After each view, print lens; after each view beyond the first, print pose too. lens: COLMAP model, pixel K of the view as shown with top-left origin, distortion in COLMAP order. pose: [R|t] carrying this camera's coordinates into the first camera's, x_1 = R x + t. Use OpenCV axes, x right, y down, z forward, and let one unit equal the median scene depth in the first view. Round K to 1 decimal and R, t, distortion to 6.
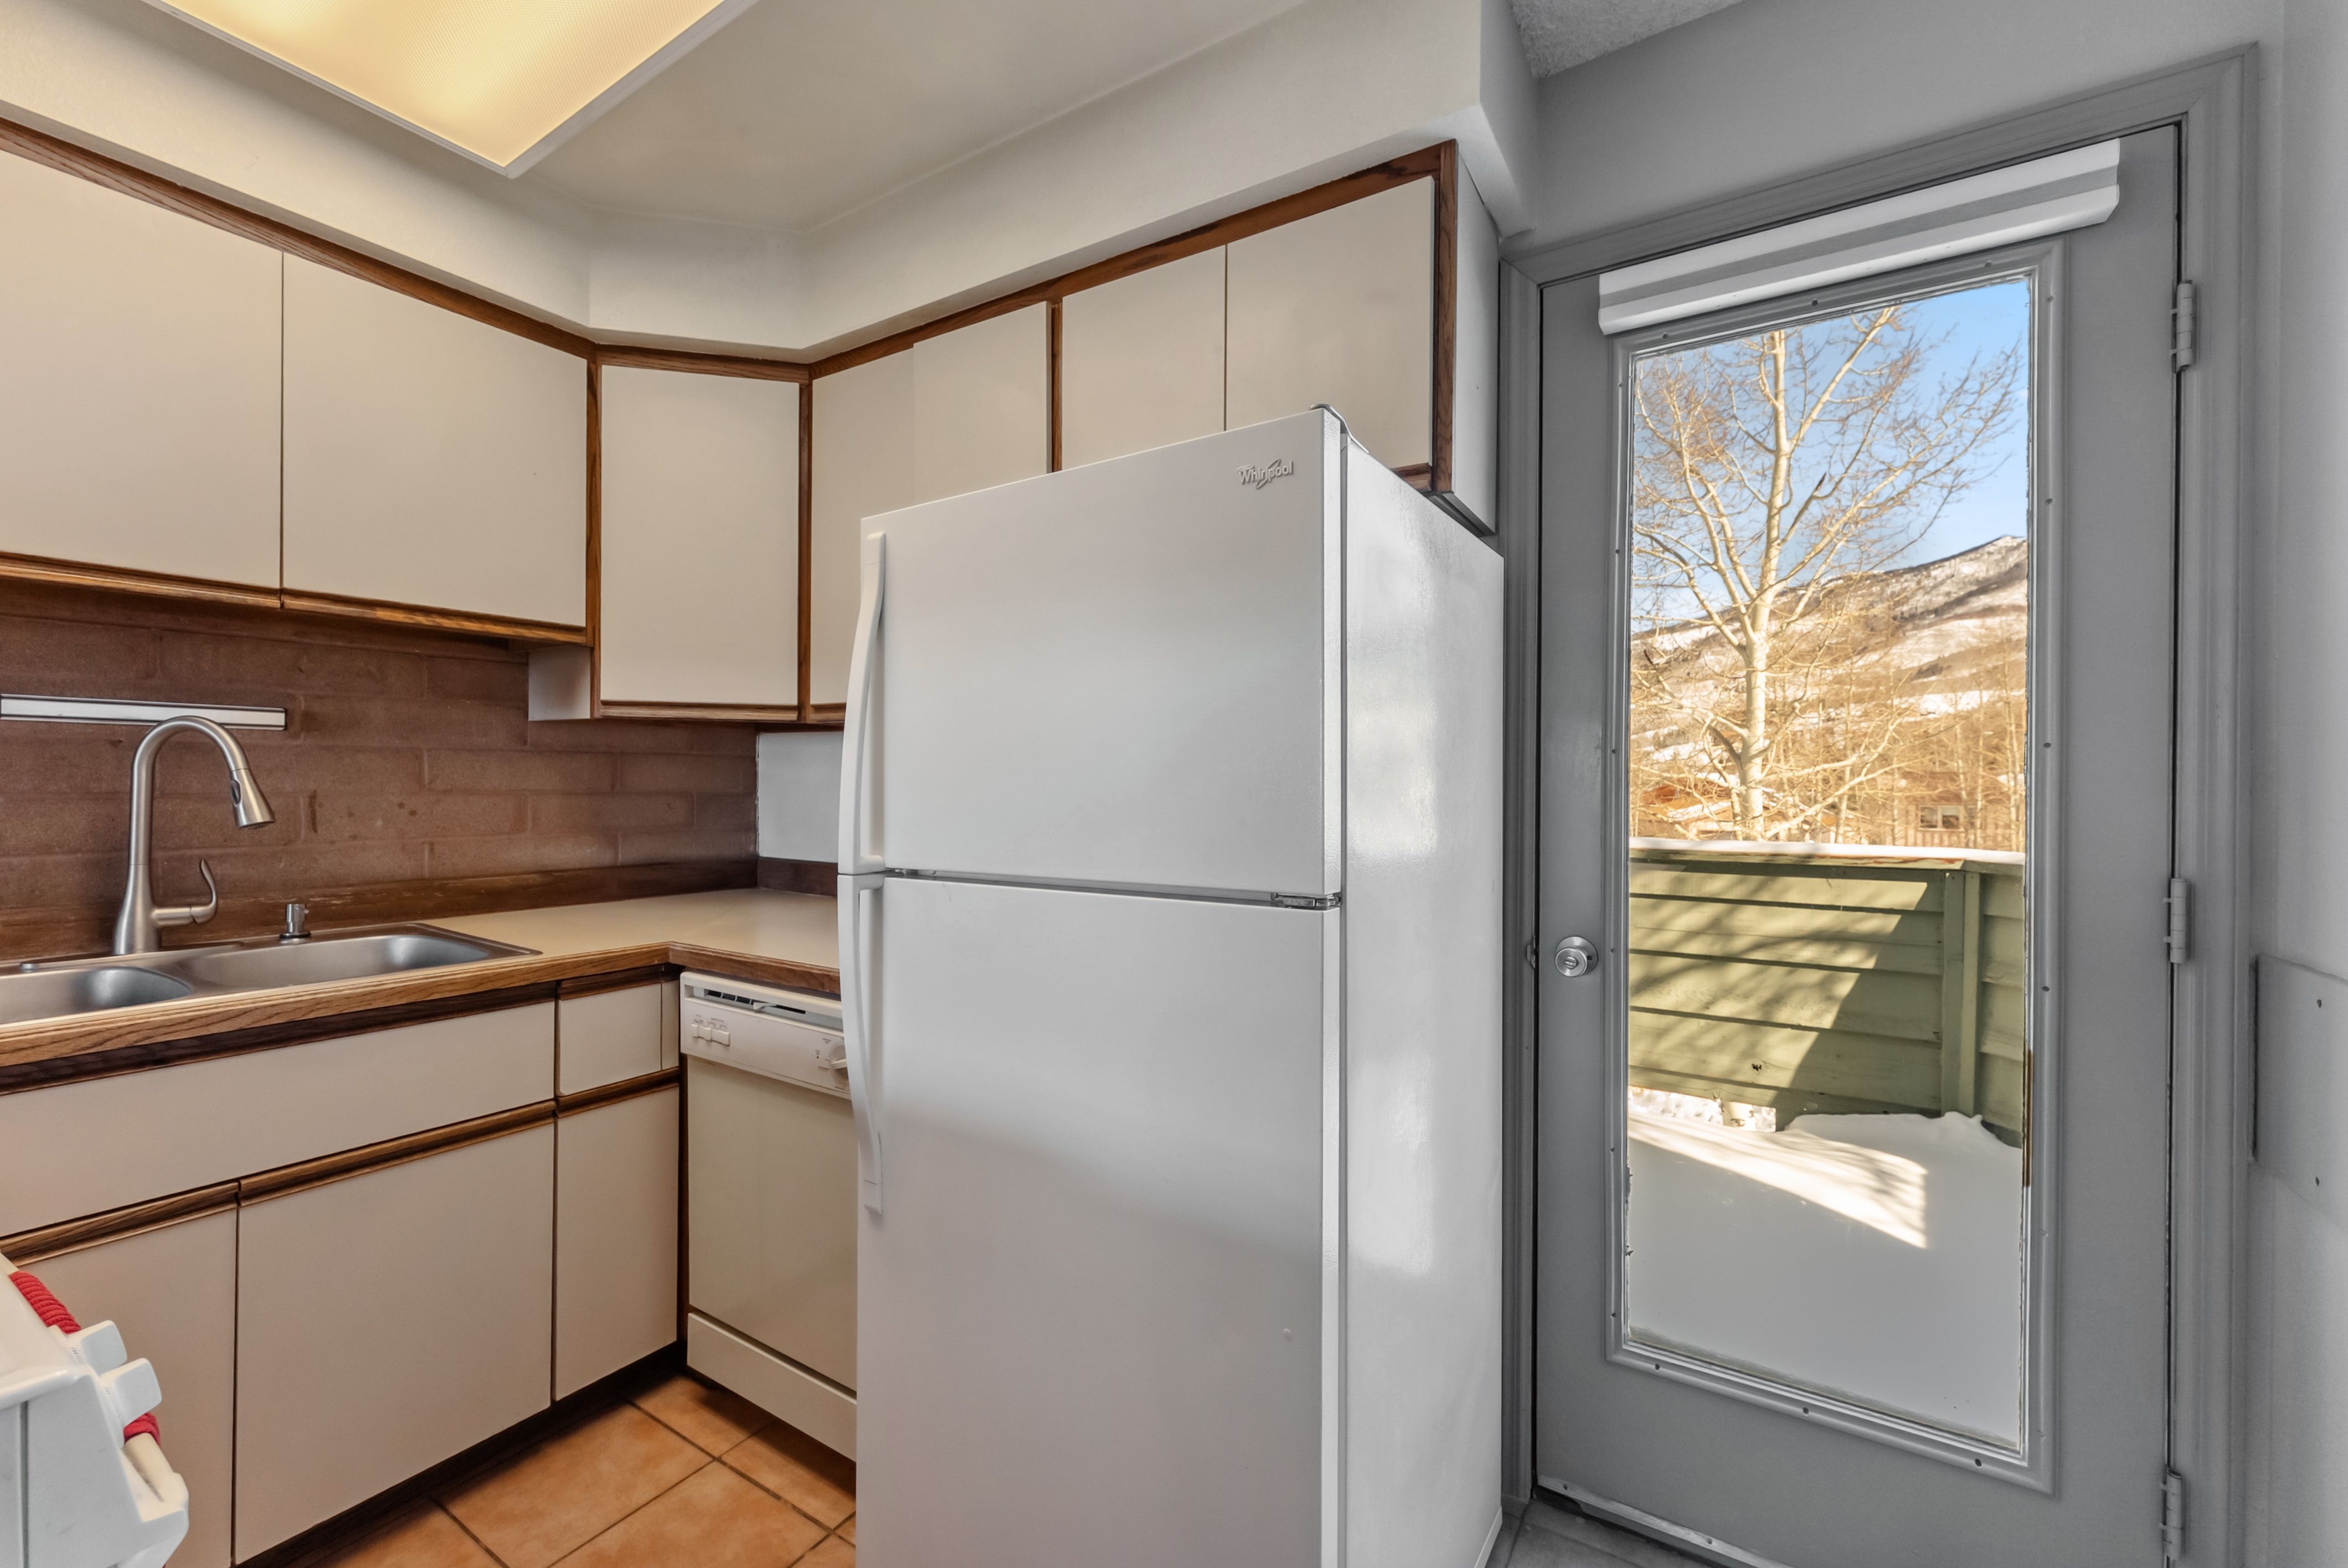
lens RADIAL K [[955.9, 0, 1164.9], [0, 955.9, 785.8], [0, 0, 1]] dist [0.002799, 0.000202]
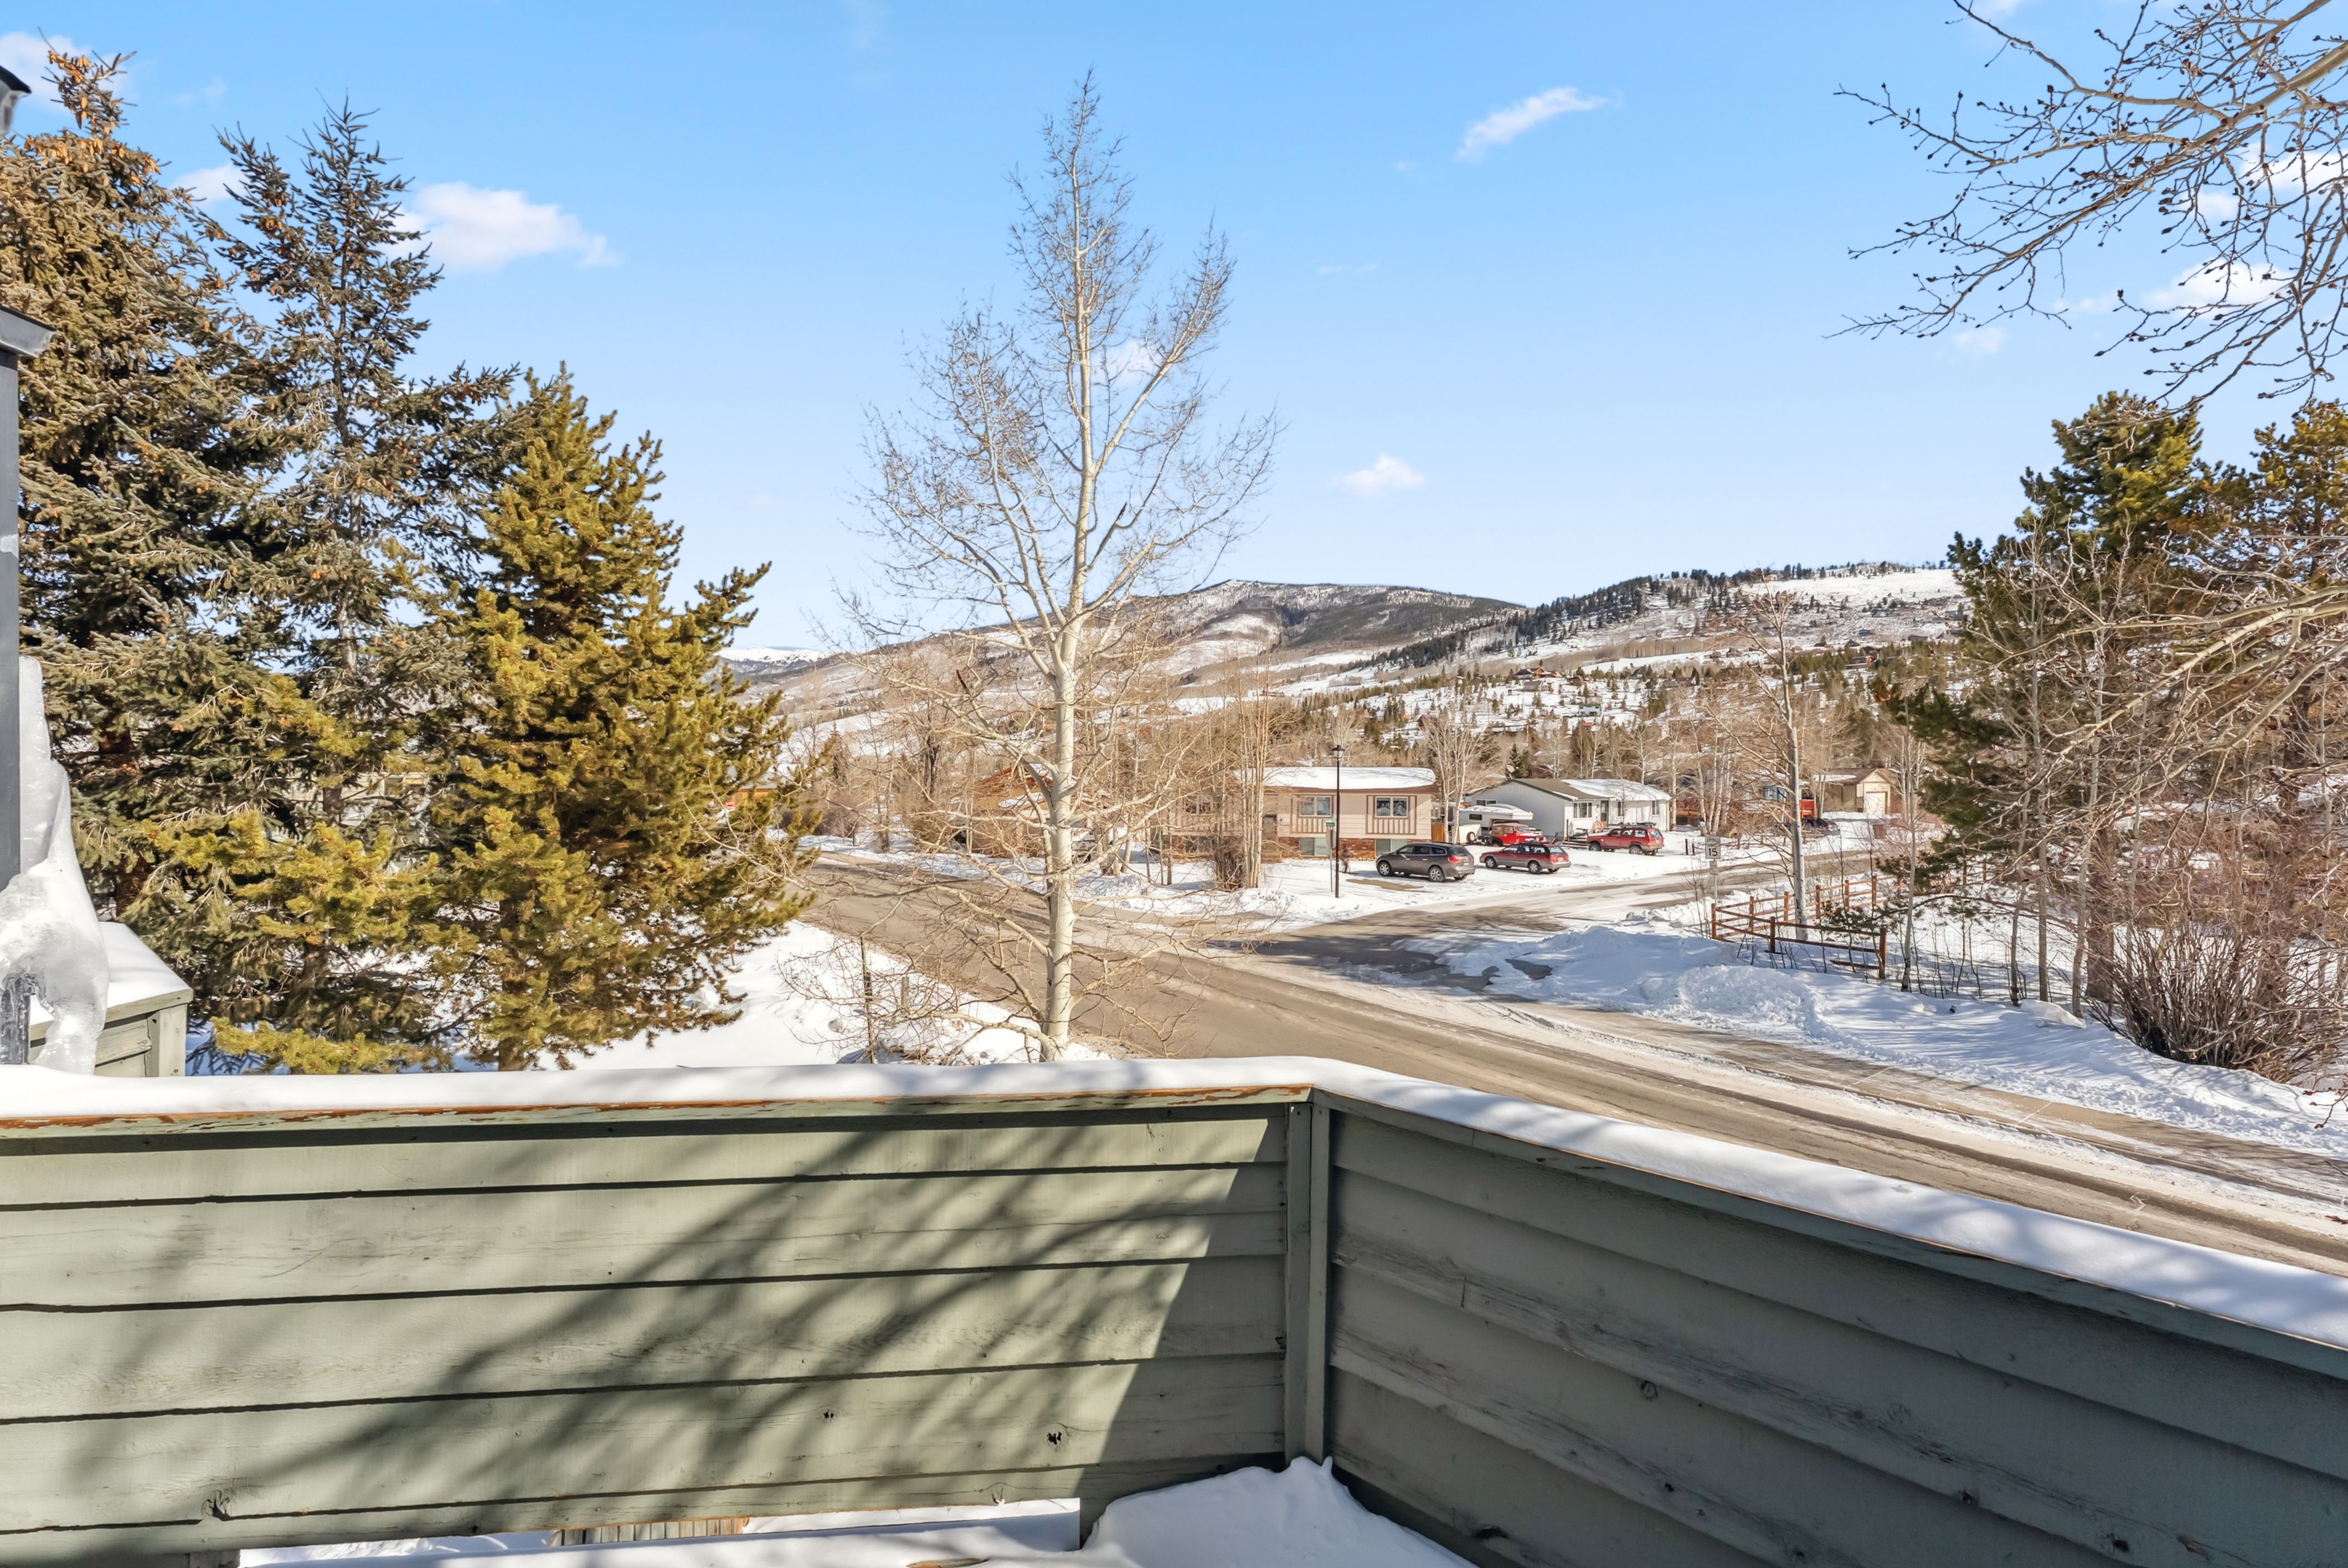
lens RADIAL K [[977.3, 0, 1172.4], [0, 977.3, 782.7], [0, 0, 1]] dist [-0.000038, 0.000923]
pose [[0.791137, -0.008686, 0.611577, 0.547434], [0.001424, 0.999923, 0.012360, -0.254447], [-0.611637, -0.008907, 0.791088, 0.853213]]
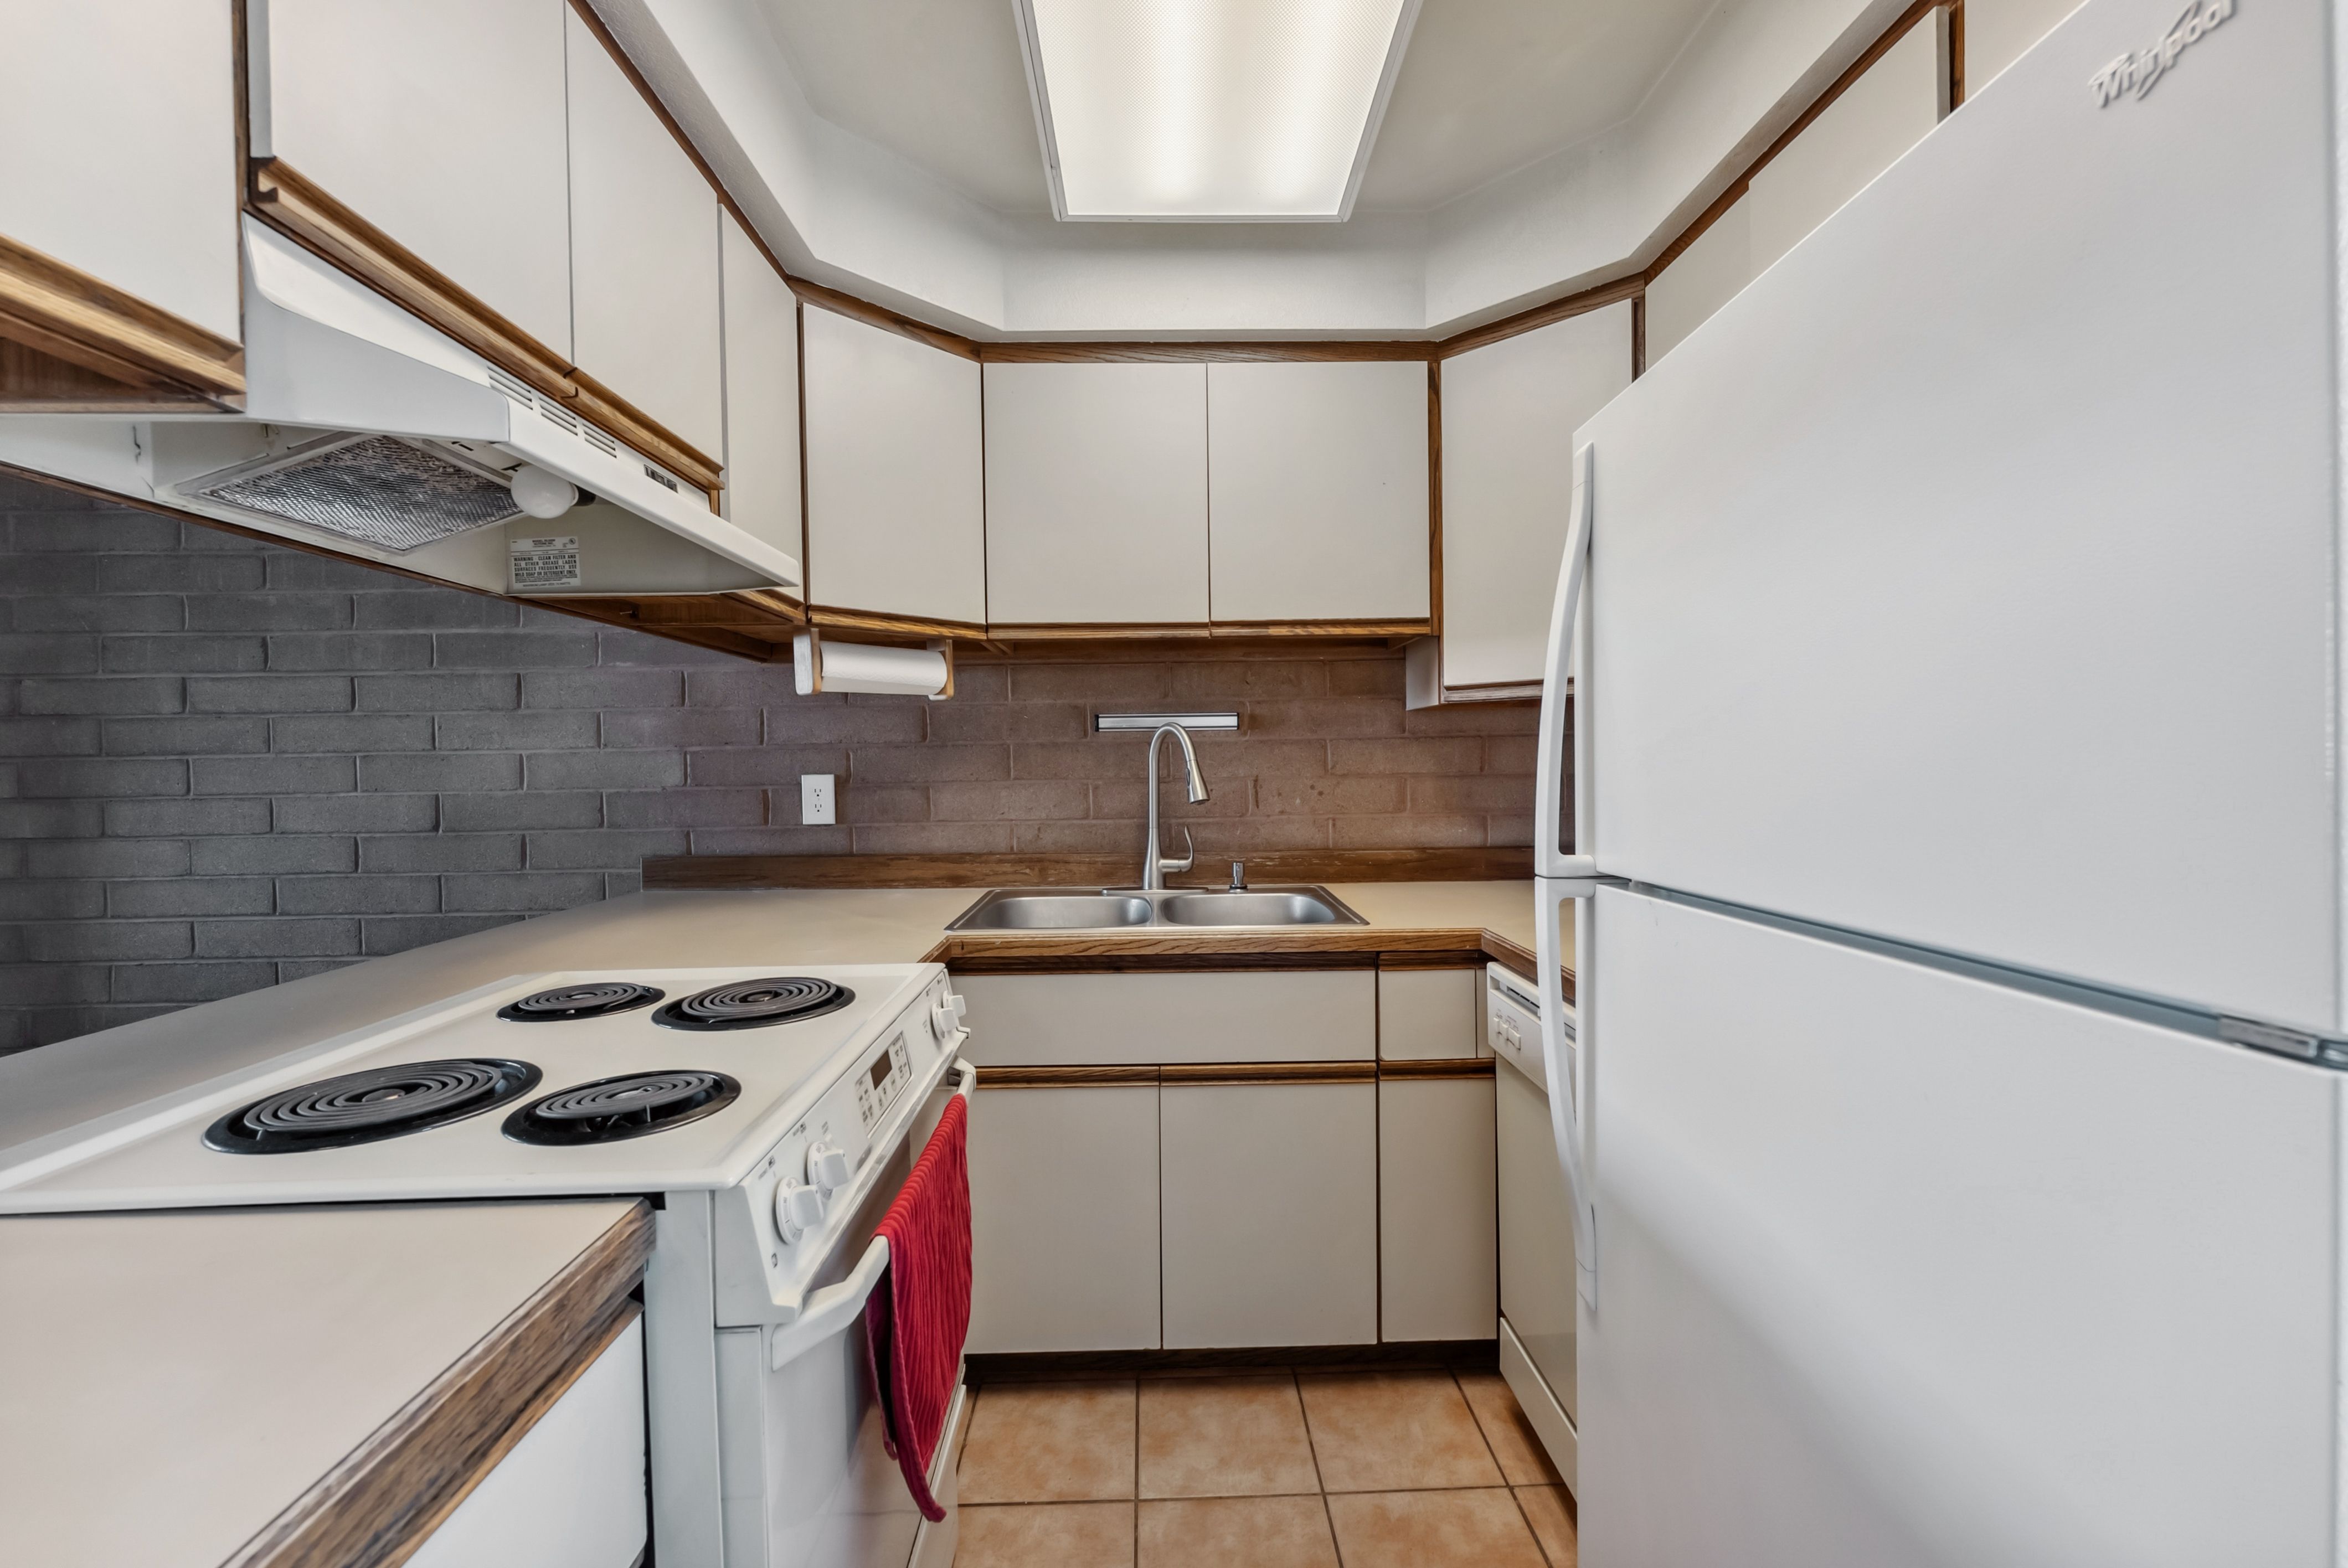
lens RADIAL K [[957.0, 0, 1170.3], [0, 957.0, 779.4], [0, 0, 1]] dist [0.001034, -0.000195]
pose [[0.556343, -0.001883, -0.830951, 0.113880], [0.013940, 0.999878, 0.007067, -0.000291], [0.830836, -0.015515, 0.556301, 0.192214]]
